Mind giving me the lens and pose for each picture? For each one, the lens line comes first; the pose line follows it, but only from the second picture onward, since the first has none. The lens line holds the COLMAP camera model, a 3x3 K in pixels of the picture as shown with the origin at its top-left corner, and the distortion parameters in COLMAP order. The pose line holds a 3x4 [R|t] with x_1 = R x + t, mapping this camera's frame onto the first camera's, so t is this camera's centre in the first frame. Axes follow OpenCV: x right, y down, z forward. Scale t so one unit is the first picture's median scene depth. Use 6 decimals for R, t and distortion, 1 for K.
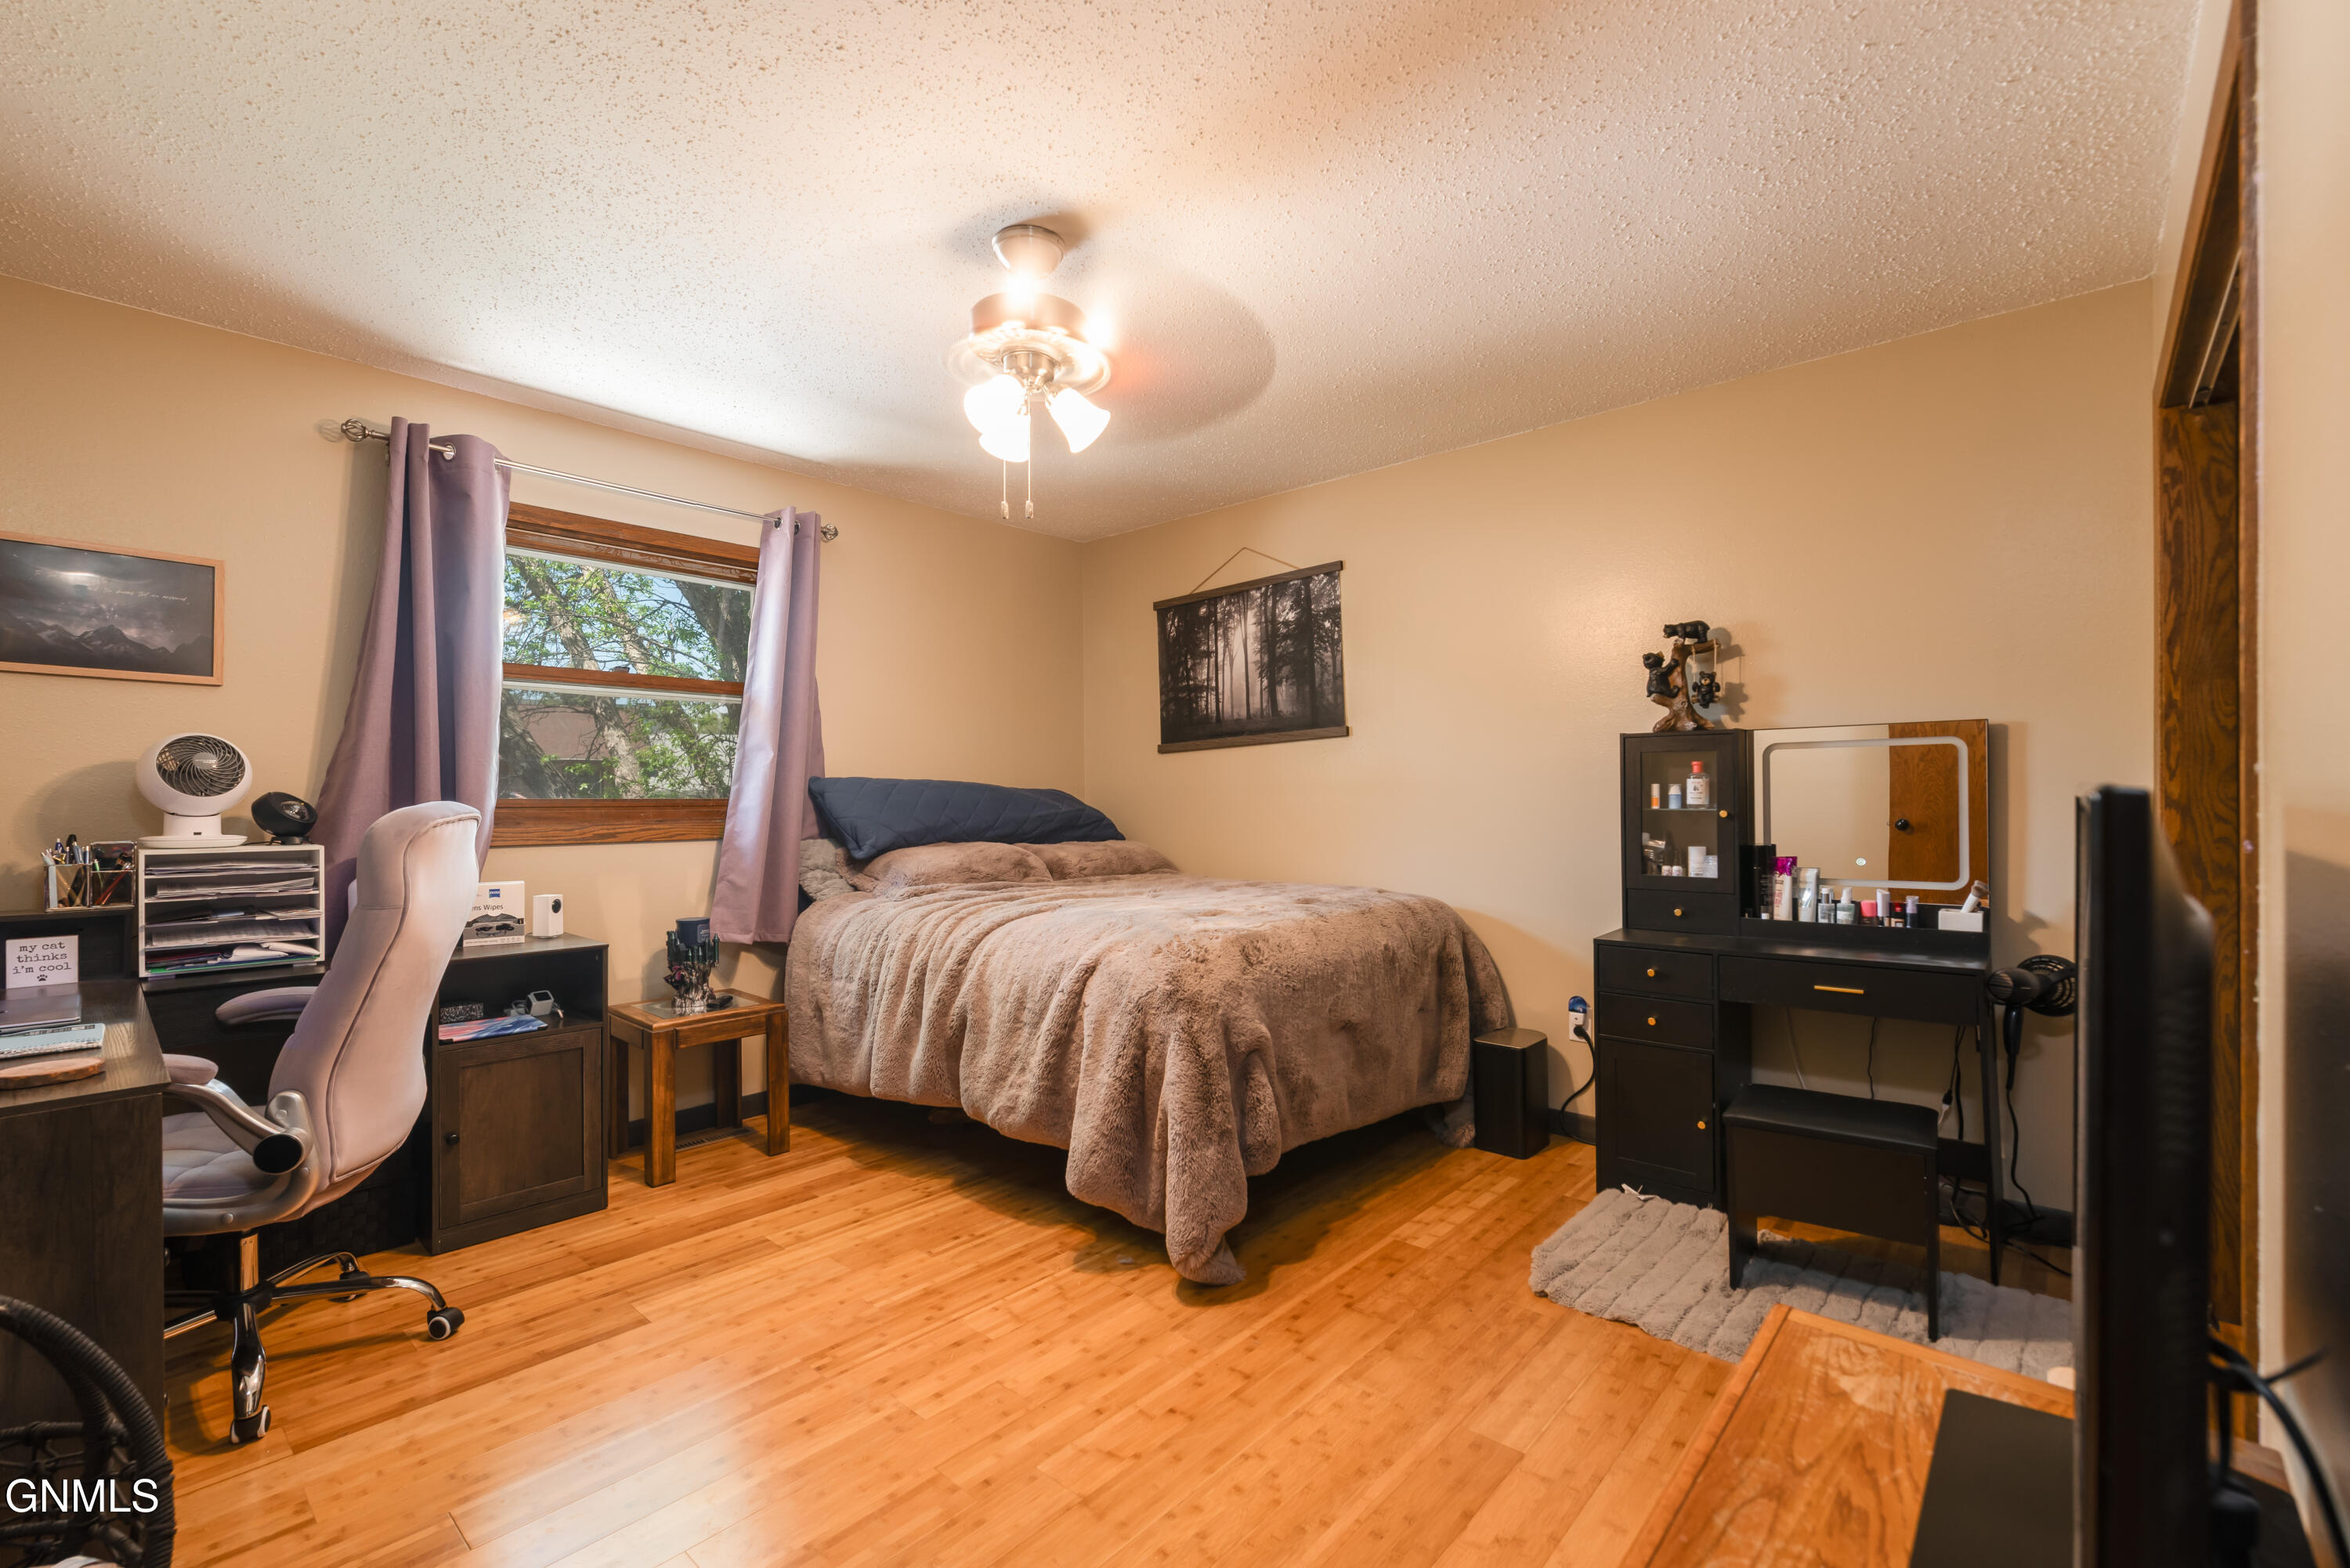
lens RADIAL K [[1012.4, 0, 1170.0], [0, 1012.4, 795.4], [0, 0, 1]] dist [0.000319, -0.000260]
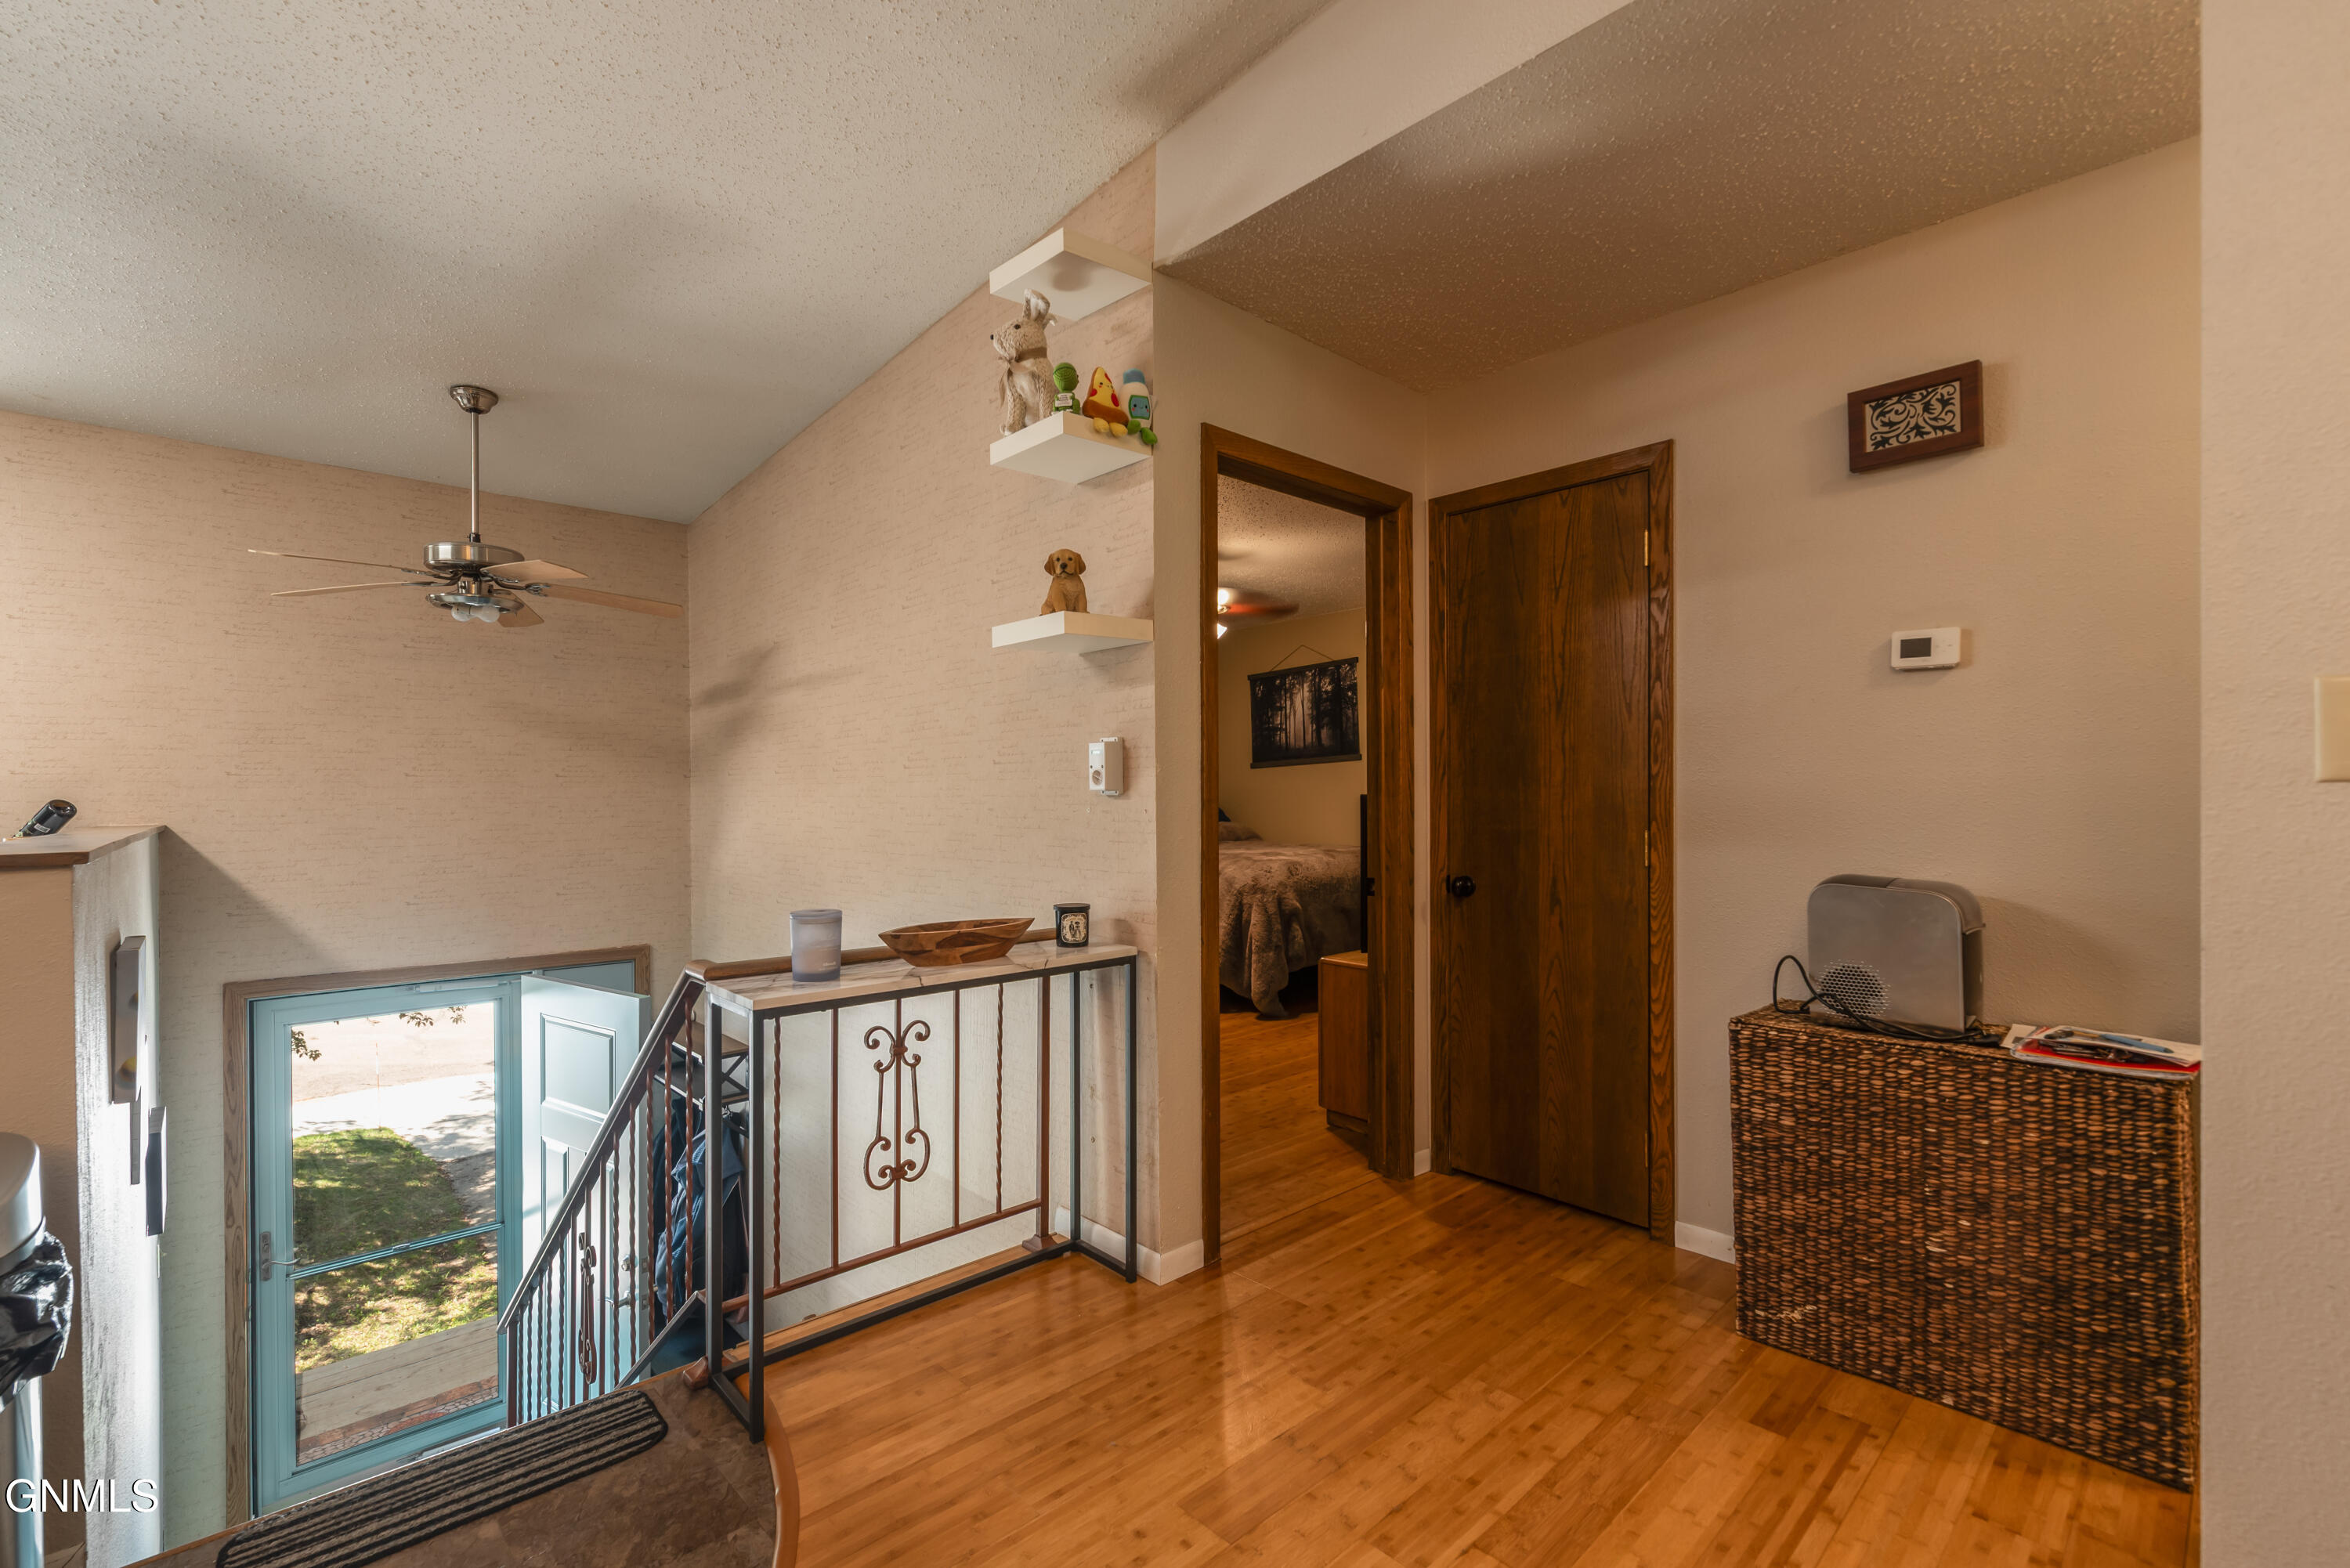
lens RADIAL K [[1012.4, 0, 1175.2], [0, 1012.4, 796.0], [0, 0, 1]] dist [0.000319, -0.000260]
pose [[0.995644, -0.001168, -0.093233, 0.021633], [0.001610, 0.999988, 0.004665, -0.005275], [0.093227, -0.004795, 0.995633, -0.718288]]
